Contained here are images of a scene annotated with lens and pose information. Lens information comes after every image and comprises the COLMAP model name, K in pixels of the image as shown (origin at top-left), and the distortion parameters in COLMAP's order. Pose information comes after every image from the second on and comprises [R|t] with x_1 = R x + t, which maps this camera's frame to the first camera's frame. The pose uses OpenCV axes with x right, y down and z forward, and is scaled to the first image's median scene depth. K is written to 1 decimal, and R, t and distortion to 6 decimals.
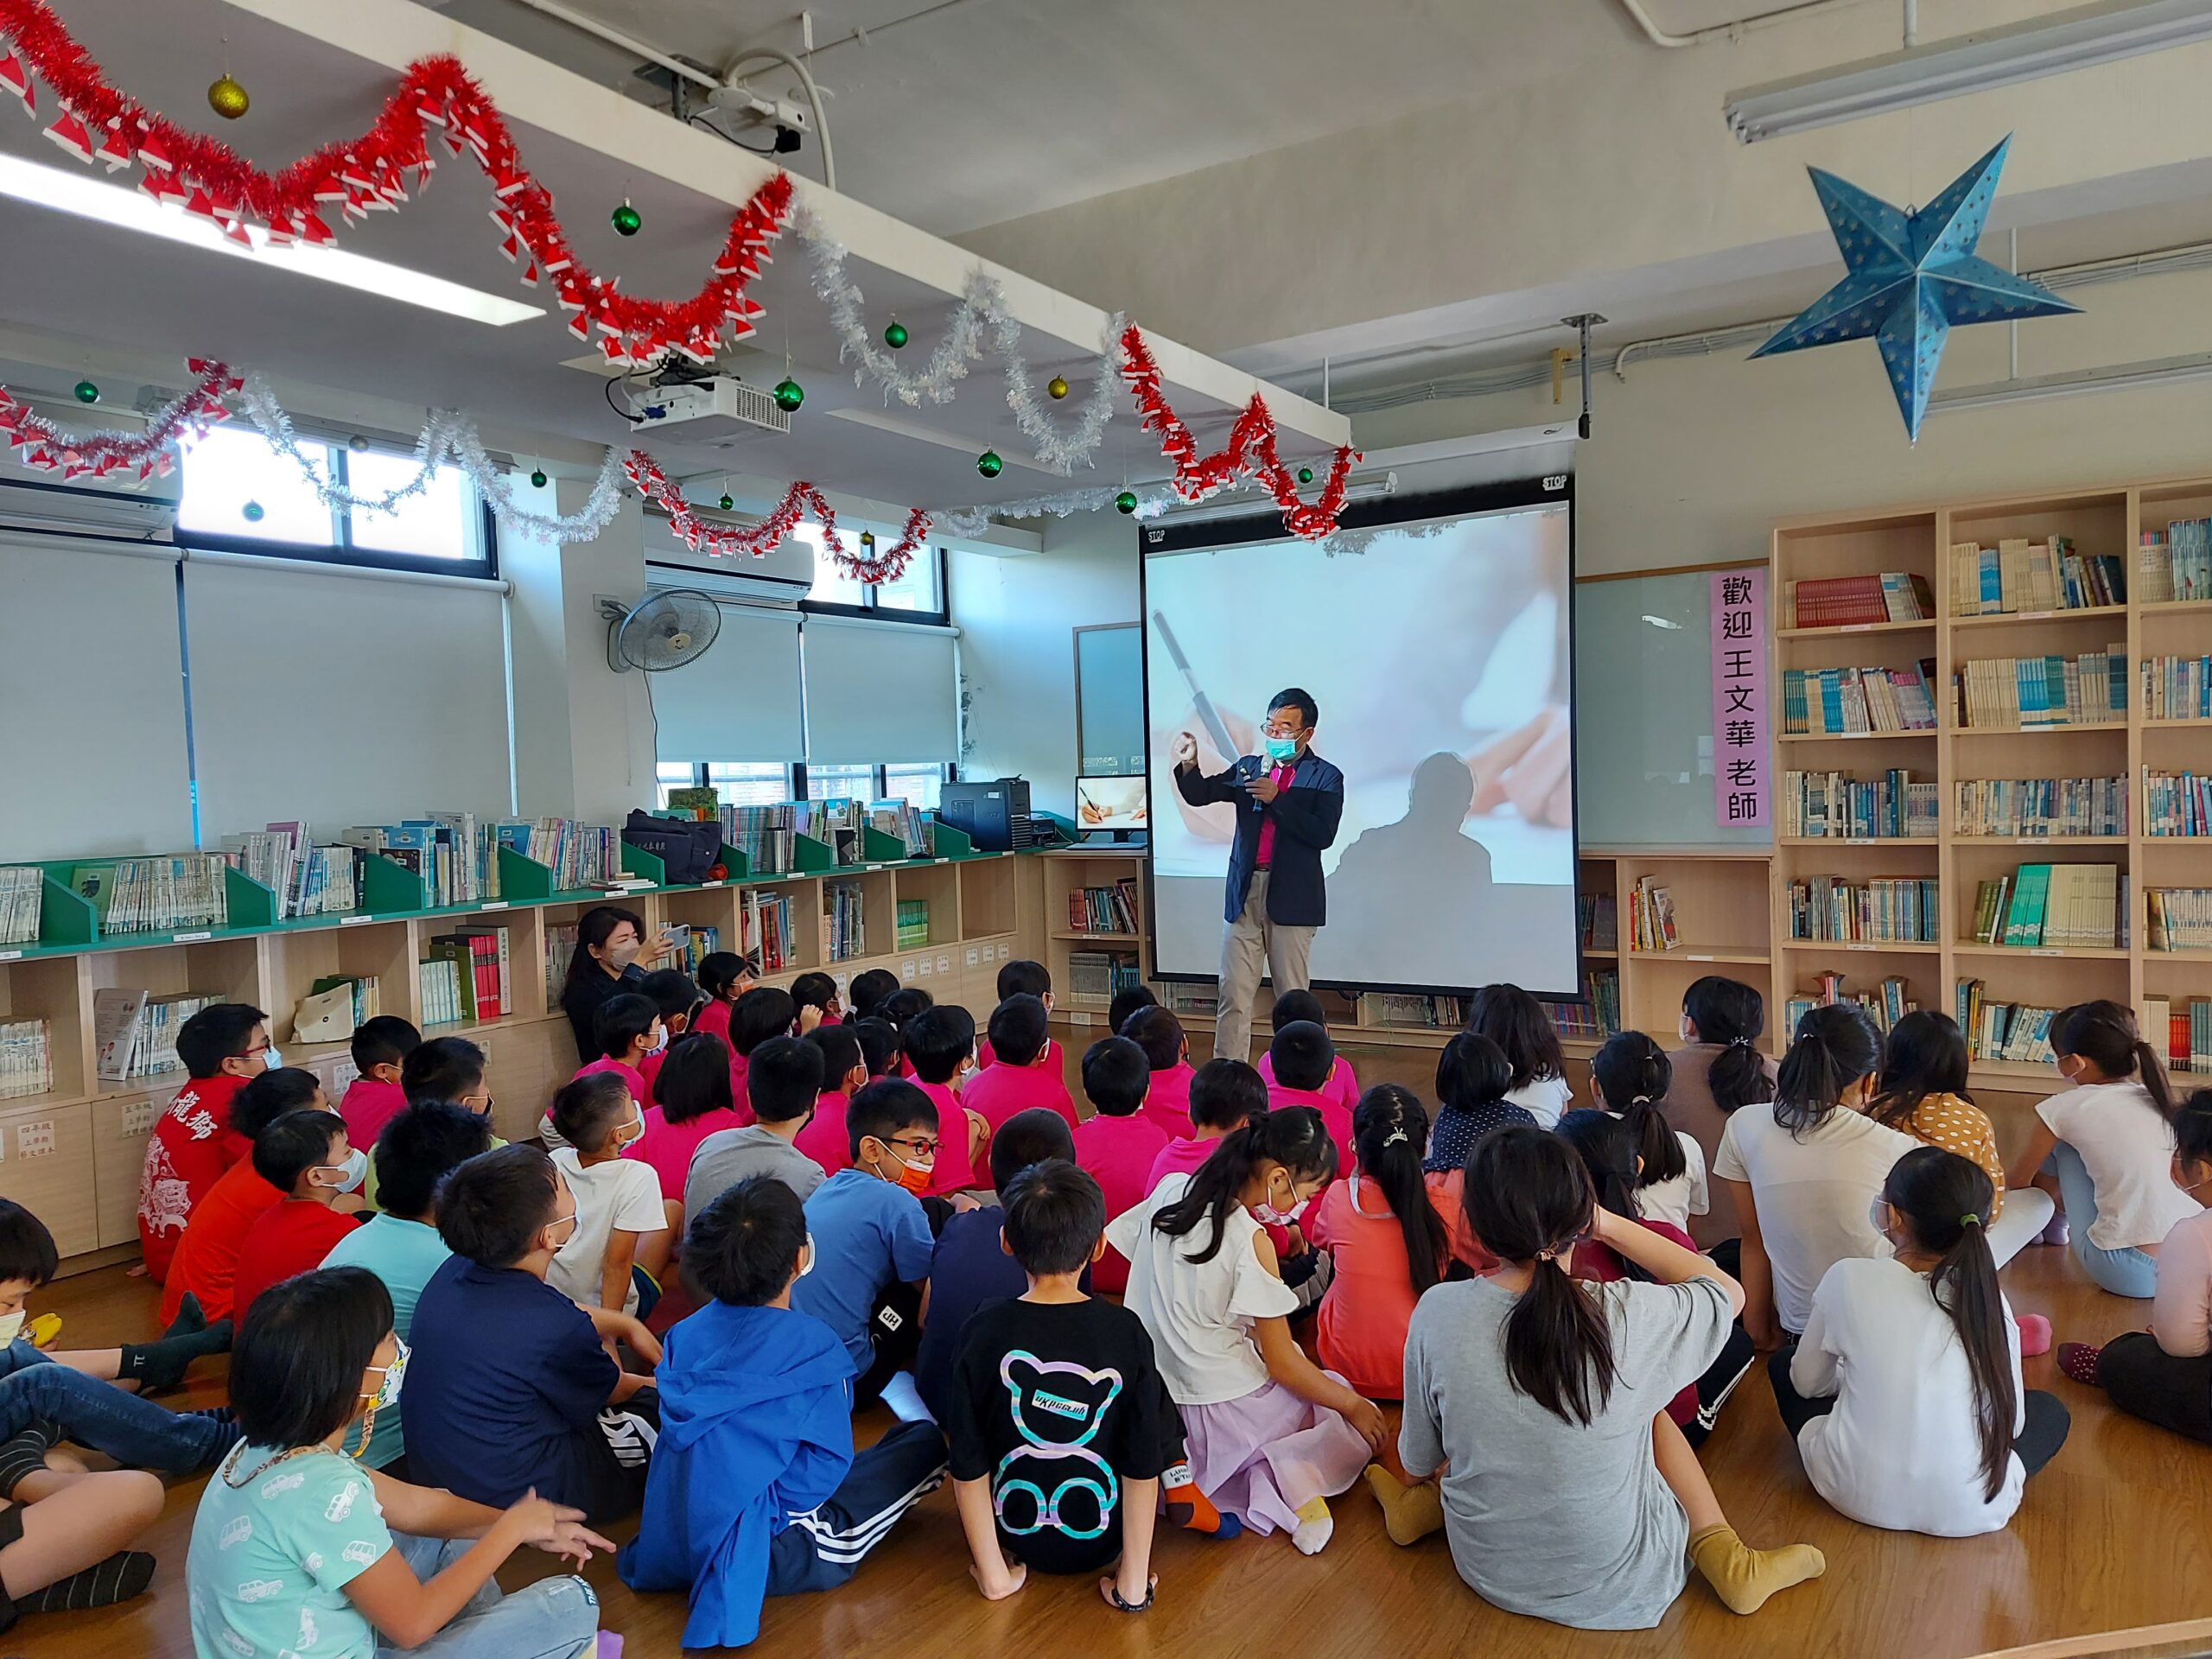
lens RADIAL K [[1553.4, 0, 1107.2], [0, 1553.4, 828.3], [0, 0, 1]] dist [0.096784, -0.094241]
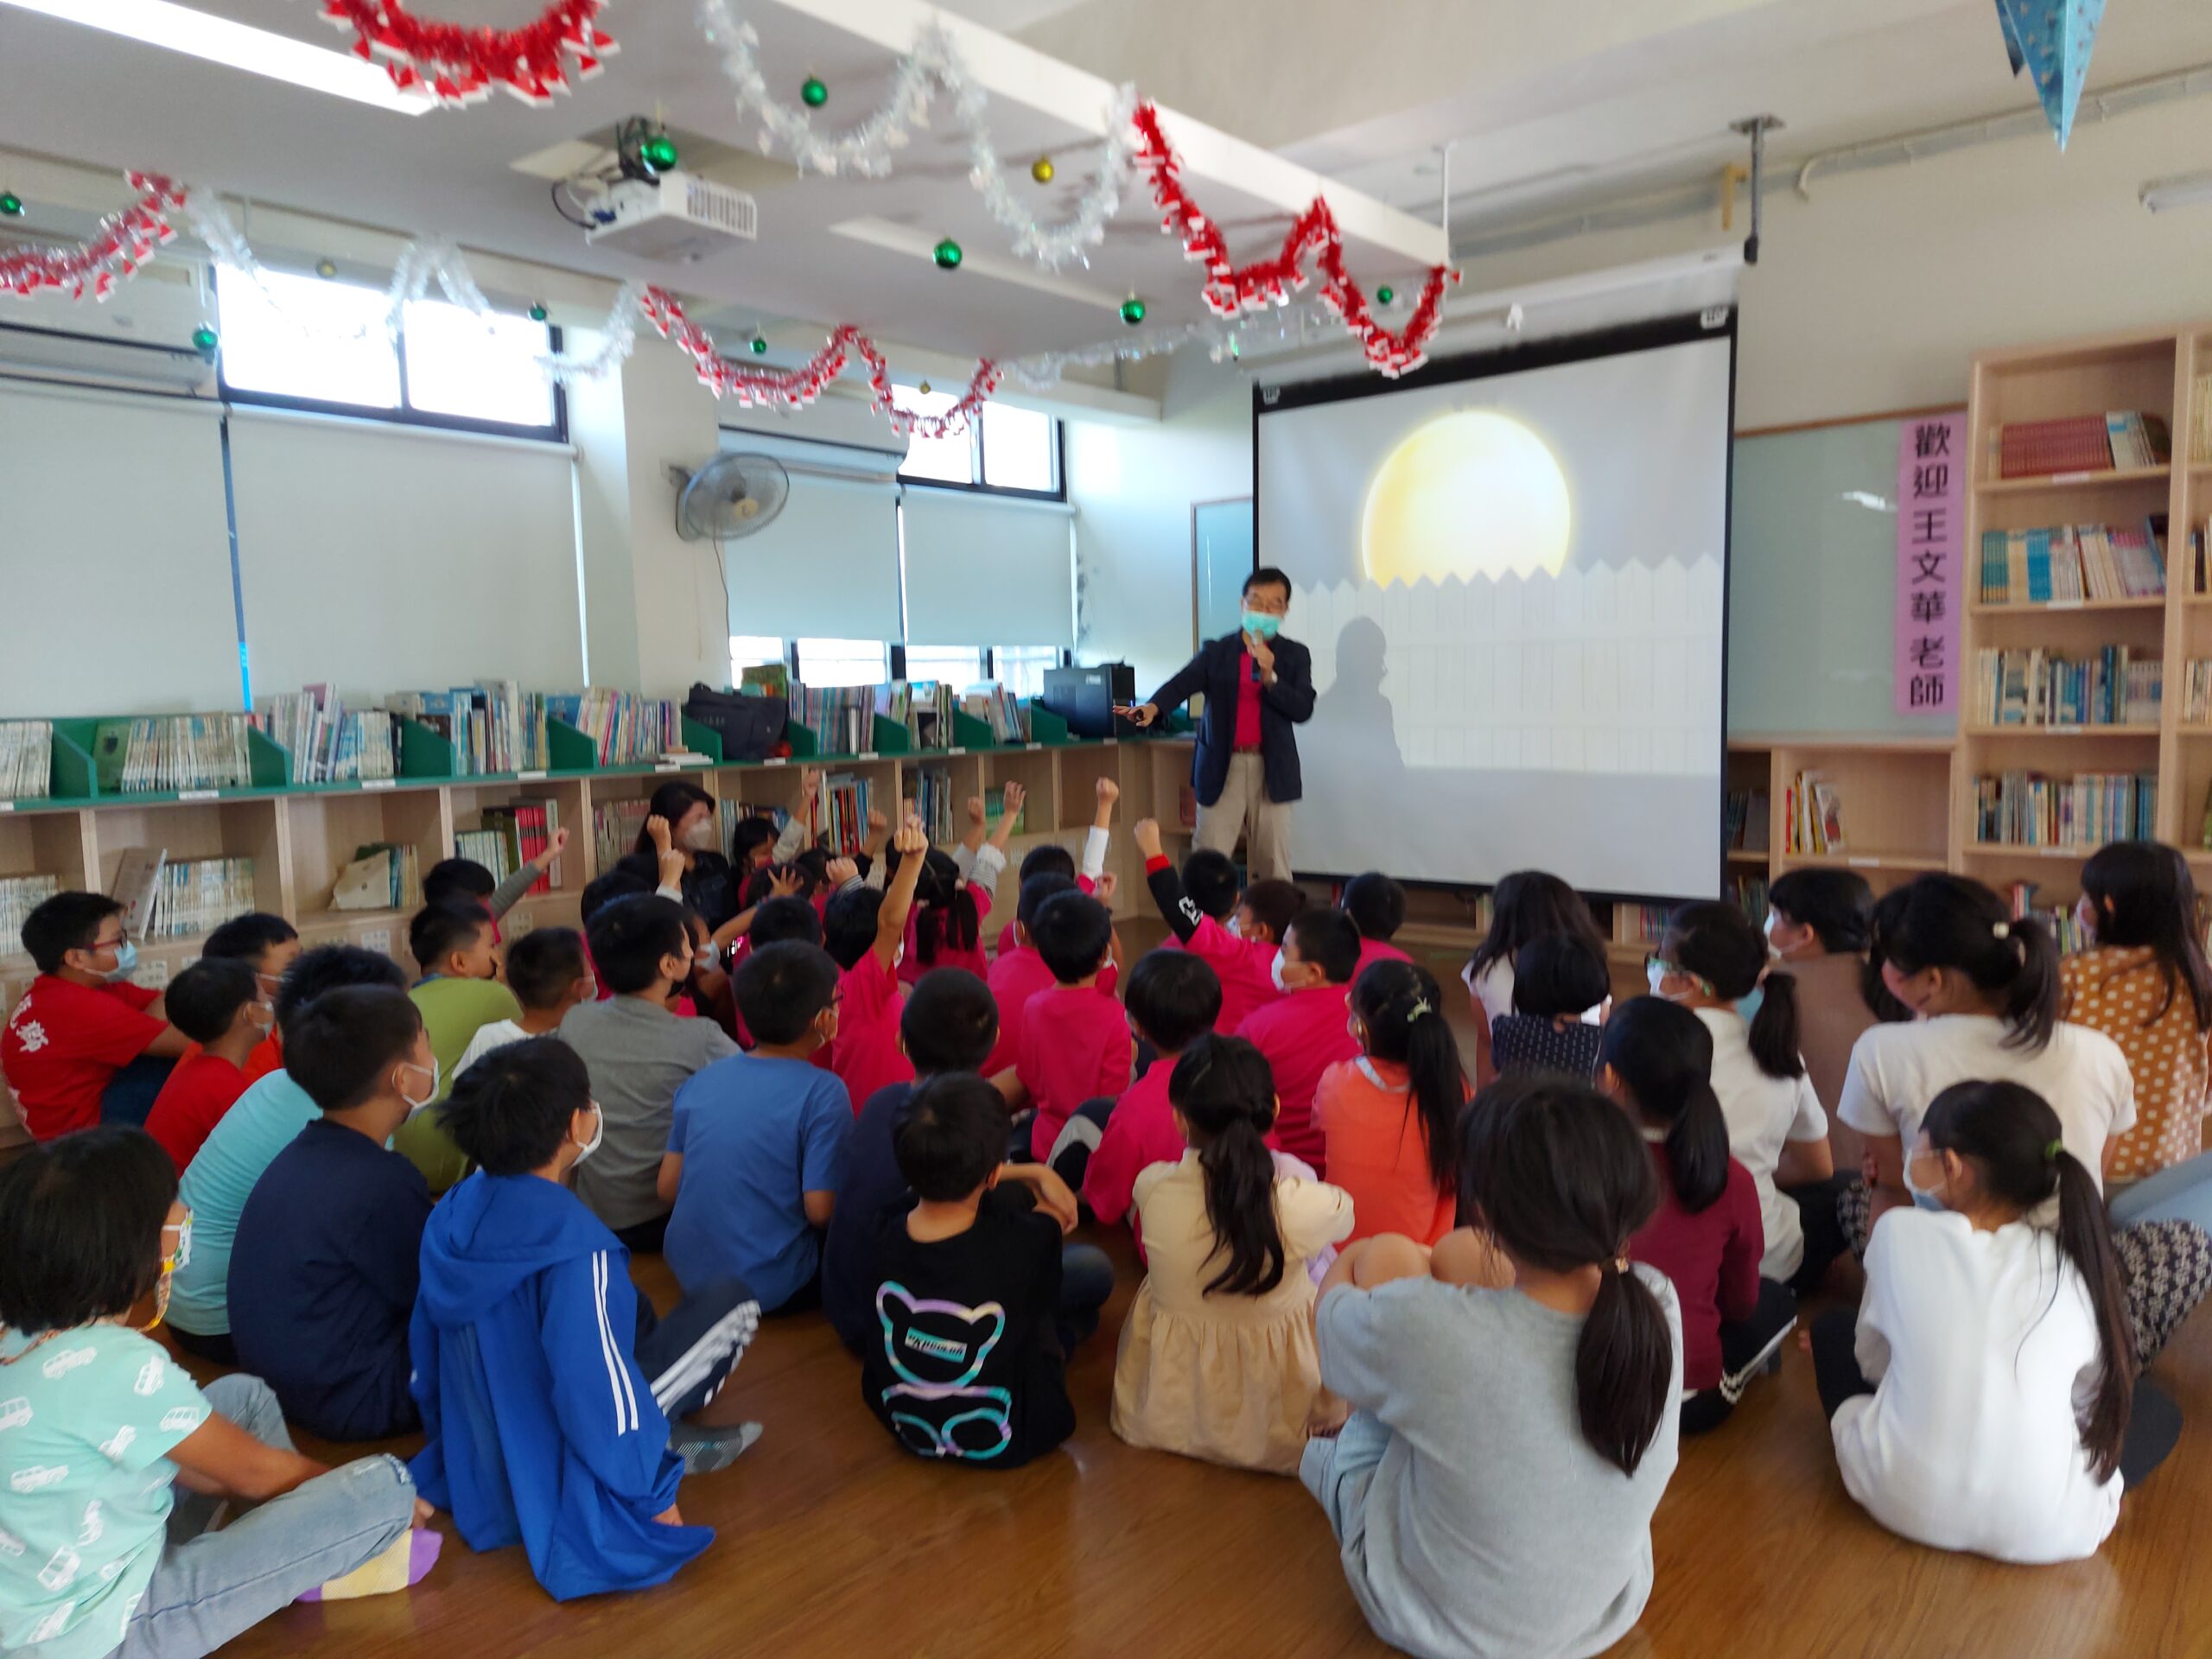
lens RADIAL K [[1537.8, 0, 1121.0], [0, 1537.8, 828.7], [0, 0, 1]] dist [0.071570, -0.046833]
pose [[0.991252, 0.018750, -0.130641, 0.081880], [-0.011386, 0.998316, 0.056883, 0.019988], [0.131487, -0.054898, 0.989797, 0.085591]]
